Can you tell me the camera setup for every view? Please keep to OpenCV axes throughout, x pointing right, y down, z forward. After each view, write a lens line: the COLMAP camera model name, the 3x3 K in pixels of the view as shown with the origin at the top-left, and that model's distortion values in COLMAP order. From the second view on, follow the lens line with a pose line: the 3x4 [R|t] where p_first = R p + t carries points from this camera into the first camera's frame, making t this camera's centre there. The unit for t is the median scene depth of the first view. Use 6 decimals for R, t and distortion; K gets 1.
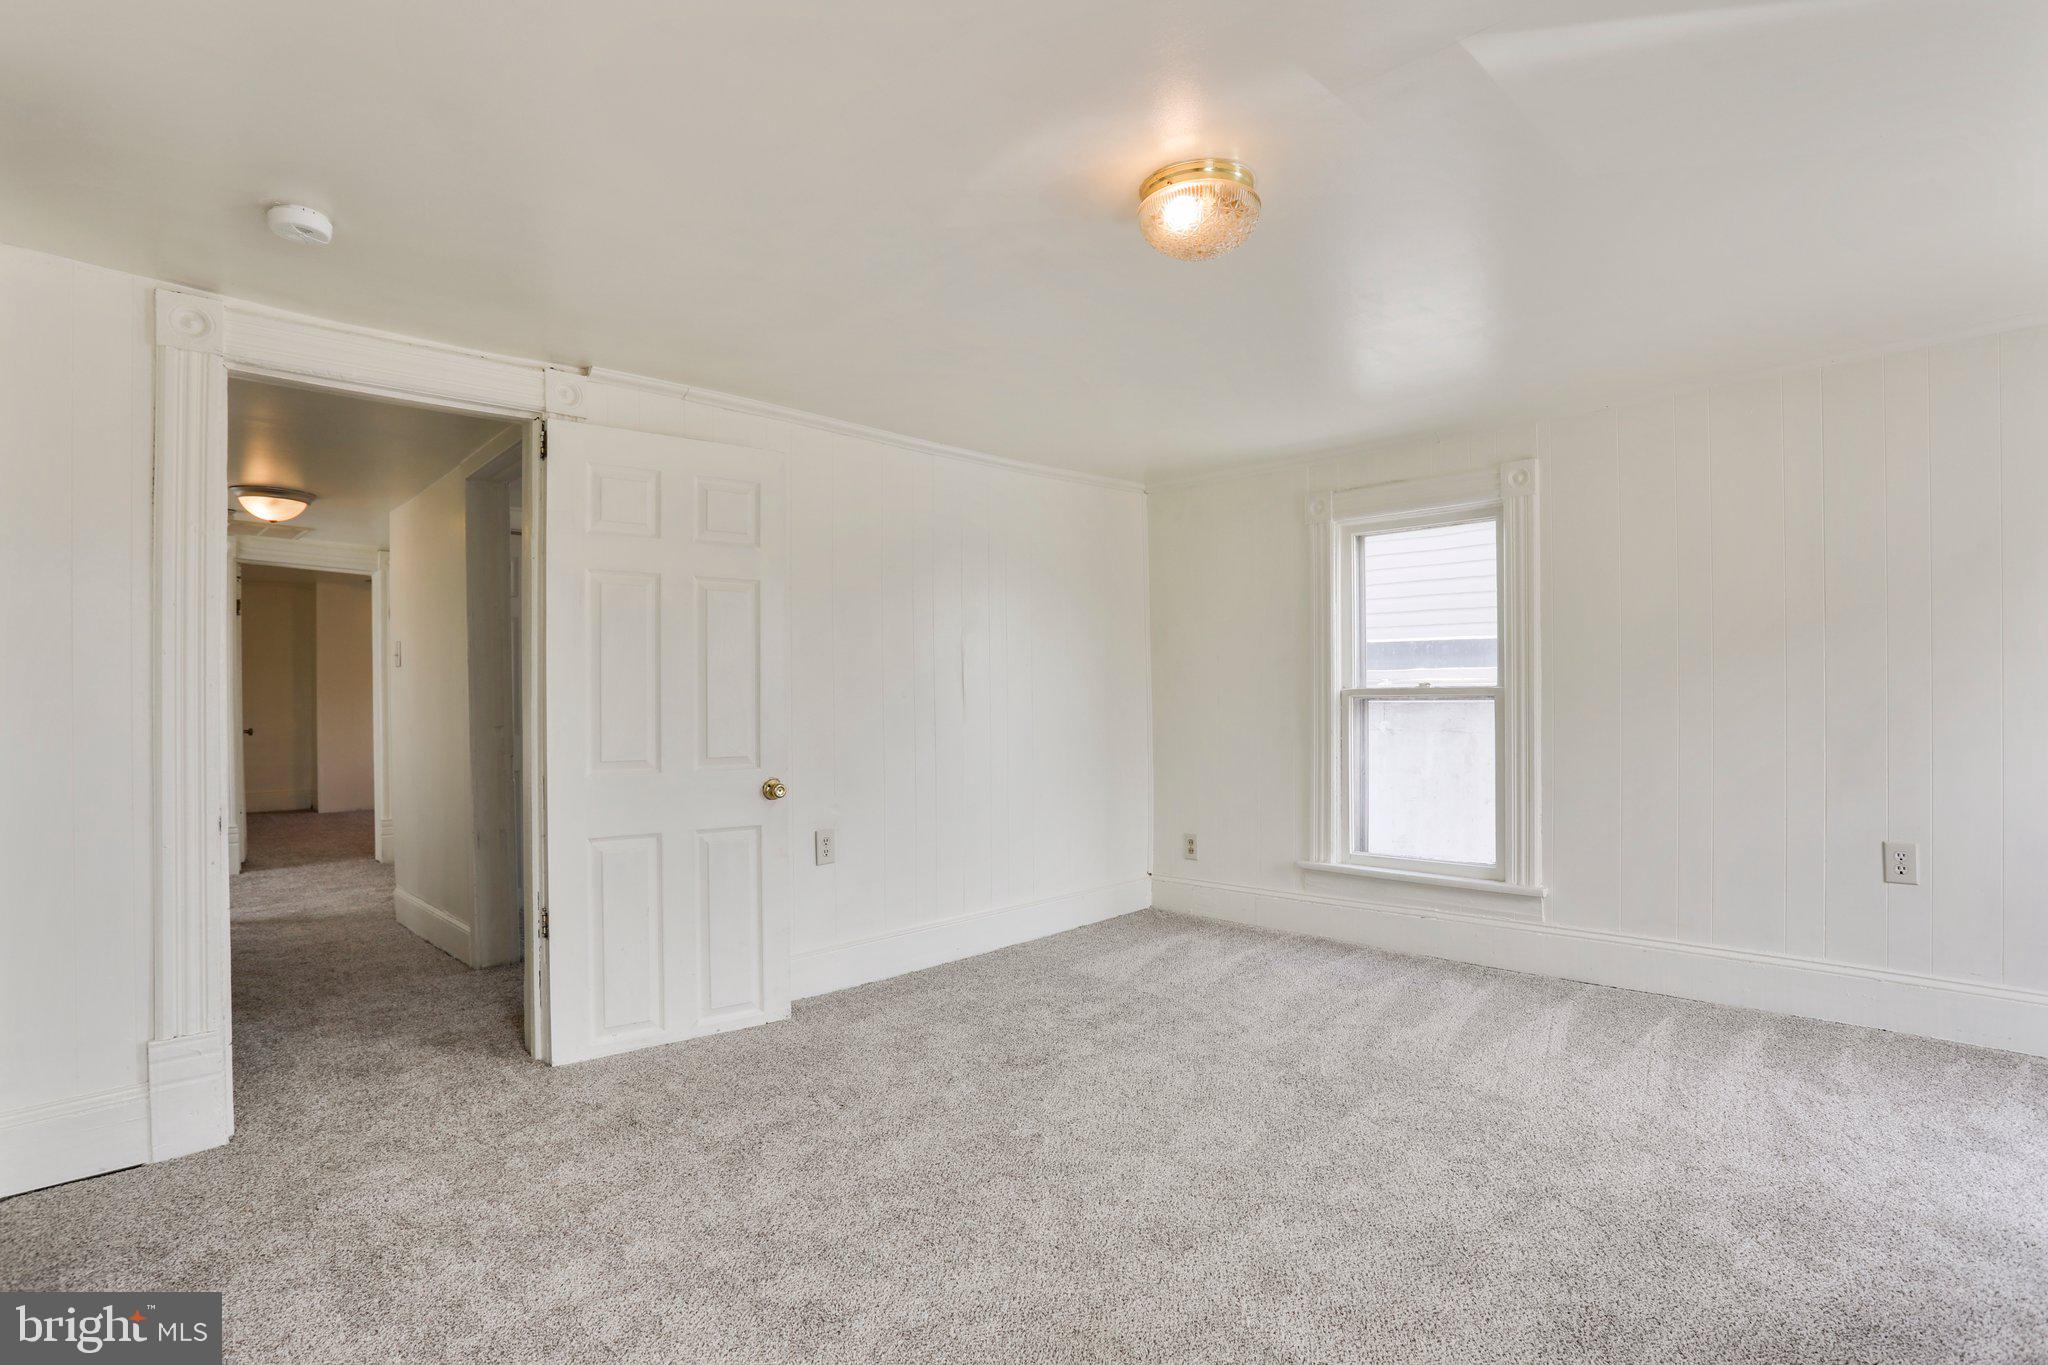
lens RADIAL K [[1034.6, 0, 1027.9], [0, 1034.6, 710.5], [0, 0, 1]] dist [-0.049813, 0.020057]
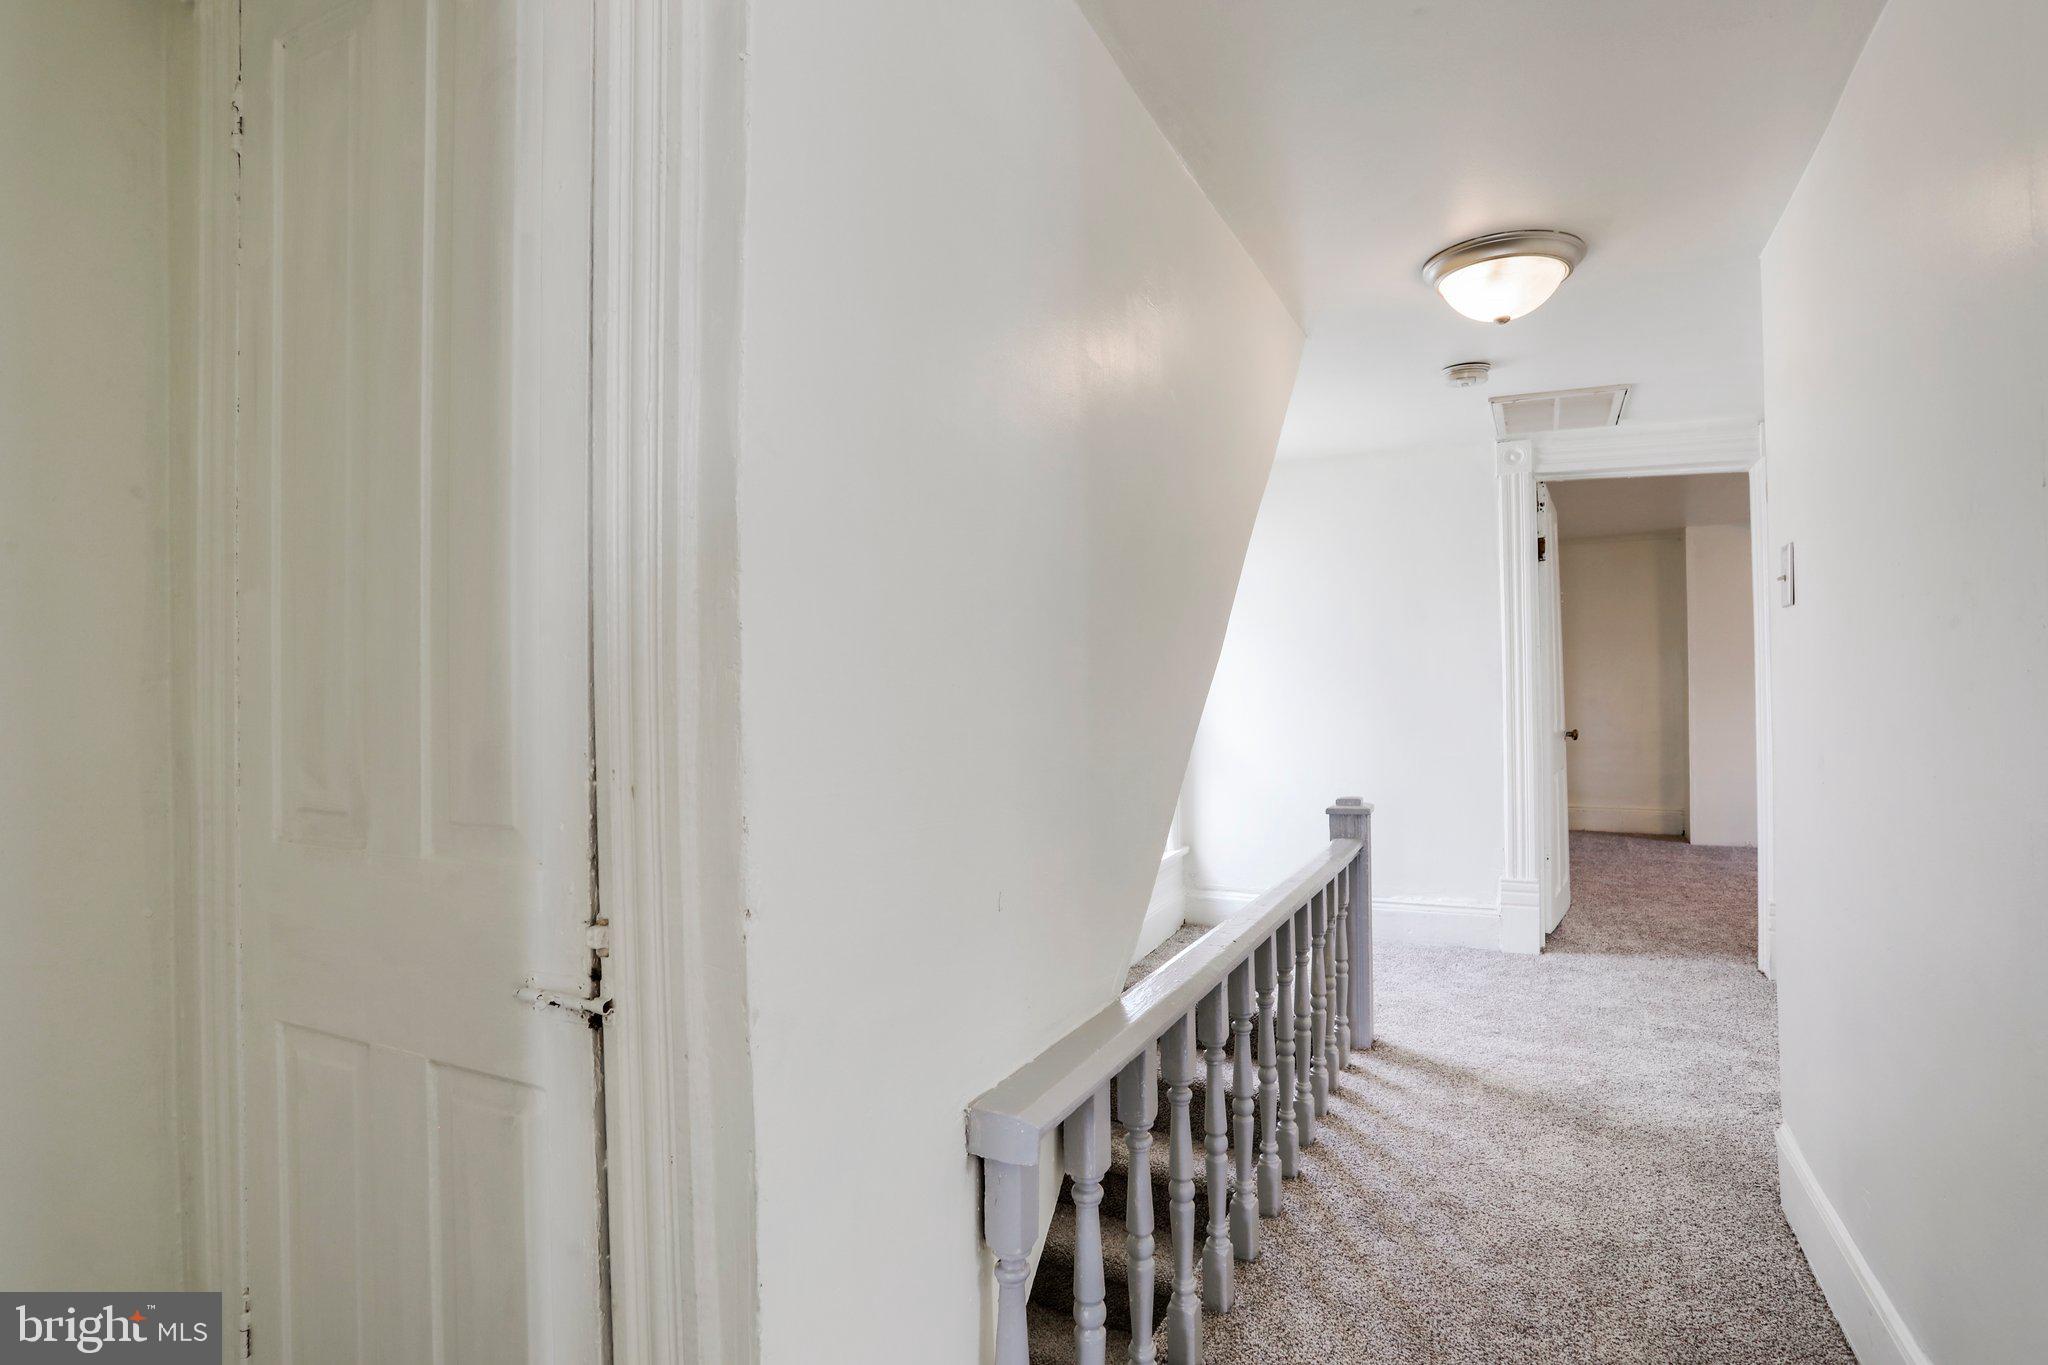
lens RADIAL K [[1034.6, 0, 1027.9], [0, 1034.6, 710.5], [0, 0, 1]] dist [-0.049813, 0.020057]
pose [[0.348779, -0.001911, -0.937203, -0.250862], [0.010278, 0.999946, 0.001786, -0.000612], [0.937149, -0.010255, 0.348780, 0.416459]]
